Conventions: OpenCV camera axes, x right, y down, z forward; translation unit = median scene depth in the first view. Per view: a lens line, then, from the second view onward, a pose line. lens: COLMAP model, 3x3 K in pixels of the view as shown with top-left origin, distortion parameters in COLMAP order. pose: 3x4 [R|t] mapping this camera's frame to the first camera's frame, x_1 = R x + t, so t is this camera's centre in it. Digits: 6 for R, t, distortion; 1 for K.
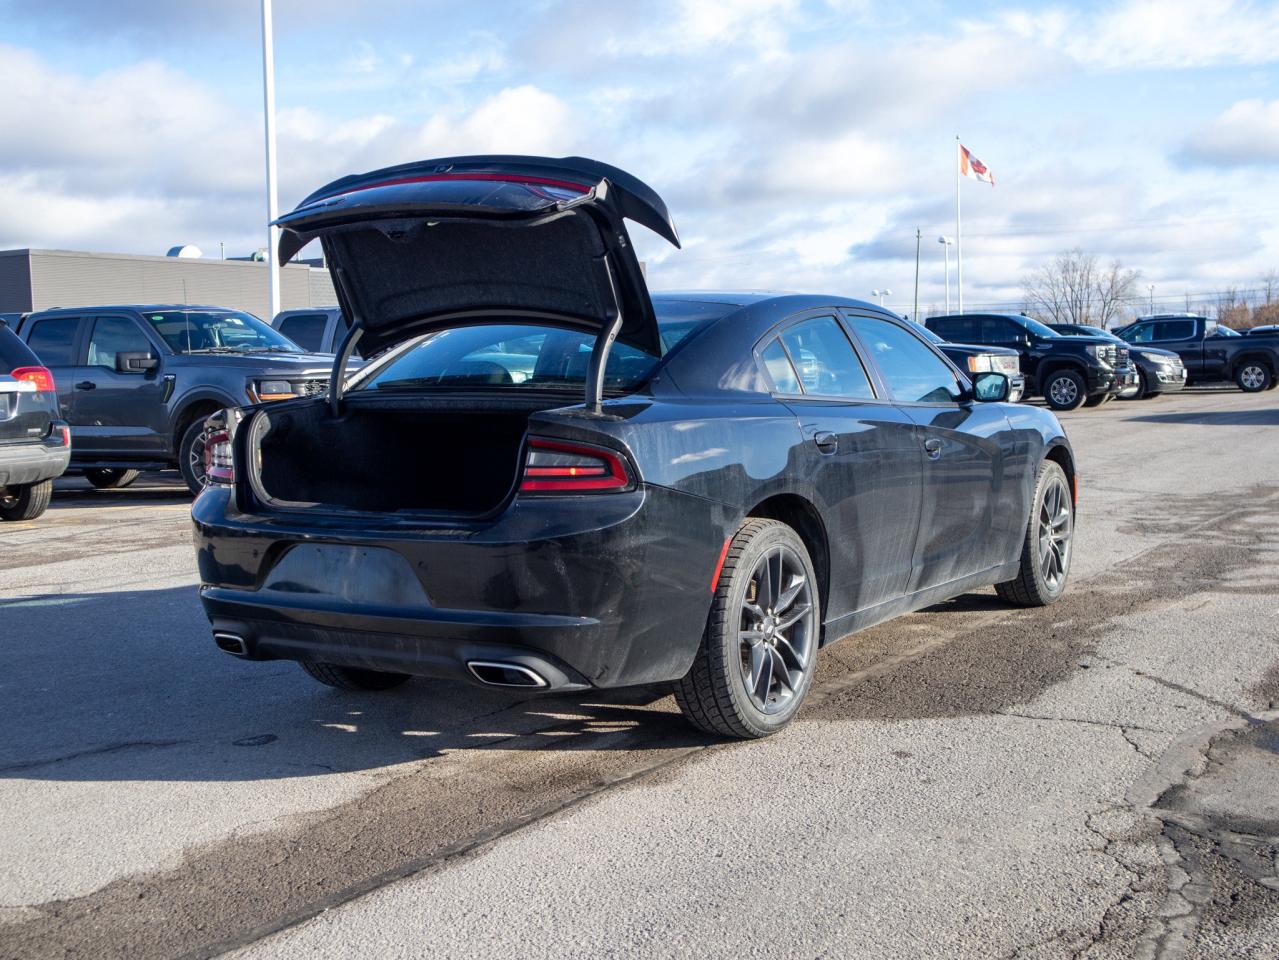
lens RADIAL K [[1843.2, 0, 639.5], [0, 1843.2, 480.0], [0, 0, 1]] dist [0.016576, 0.045786]
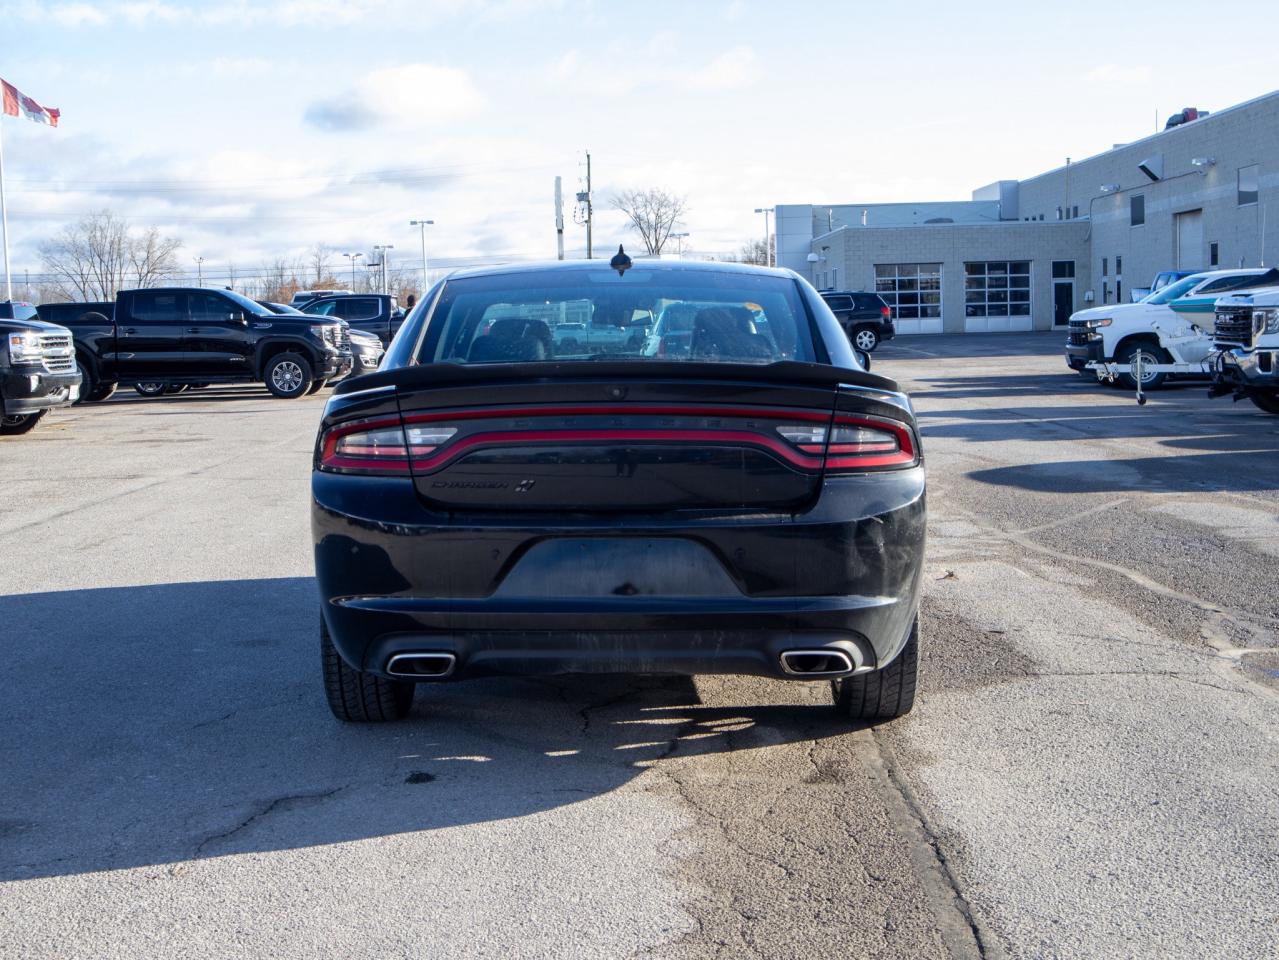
lens RADIAL K [[2204.5, 0, 690.3], [0, 2204.5, 479.5], [0, 0, 1]] dist [0.022823, 0.091398]
pose [[0.818754, -0.034387, 0.573114, -0.675871], [0.036785, 0.999296, 0.007407, 0.000238], [-0.572965, 0.015017, 0.819442, 0.090091]]
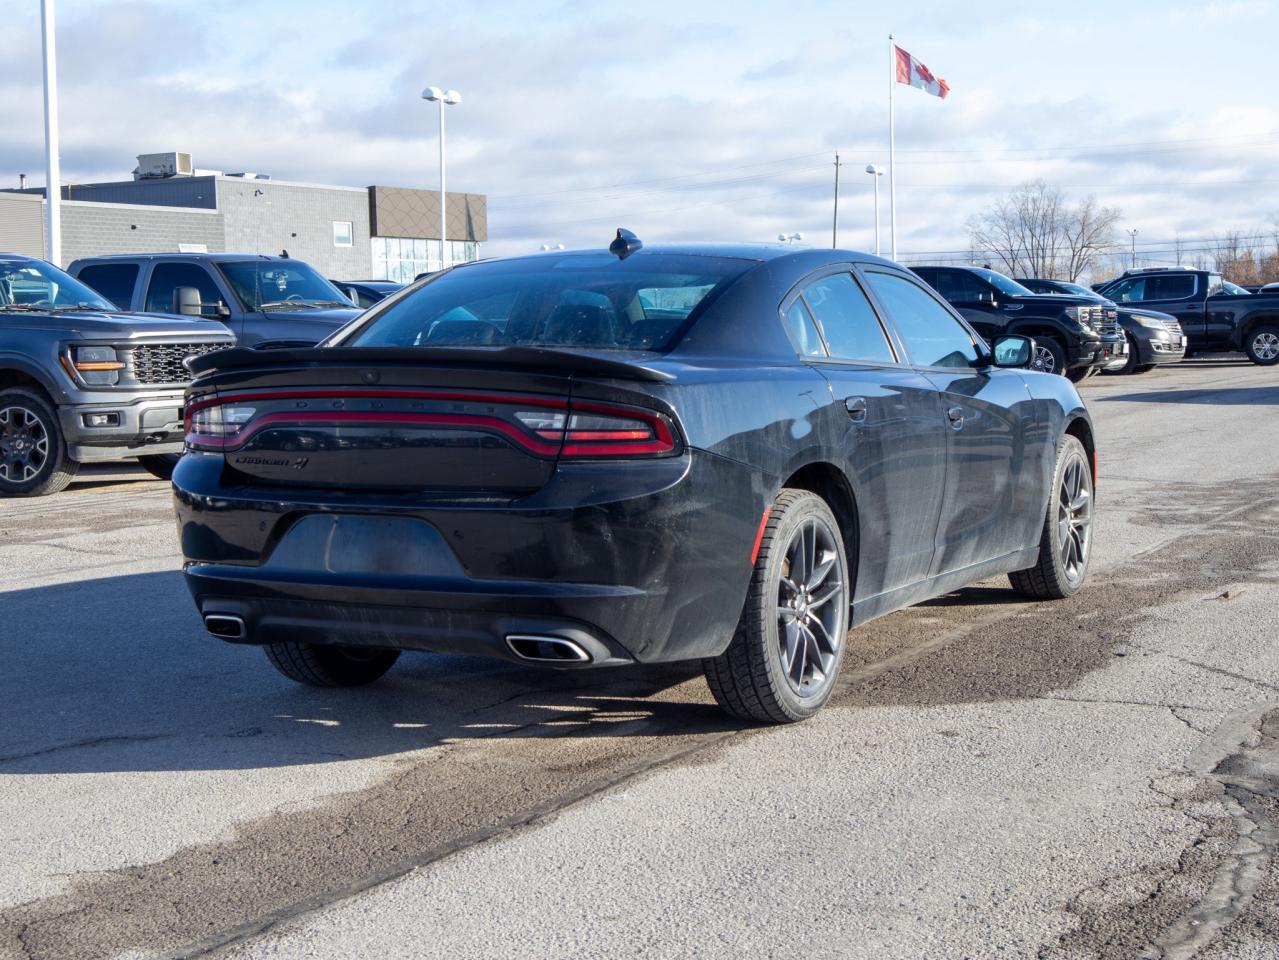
lens RADIAL K [[2559.8, 0, 639.5], [0, 2559.8, 480.0], [0, 0, 1]] dist [0.005593, 0.095492]
pose [[0.996201, -0.002626, 0.087045, -0.121429], [0.003007, 0.999986, -0.004246, 0.021039], [-0.087033, 0.004492, 0.996195, -0.280925]]
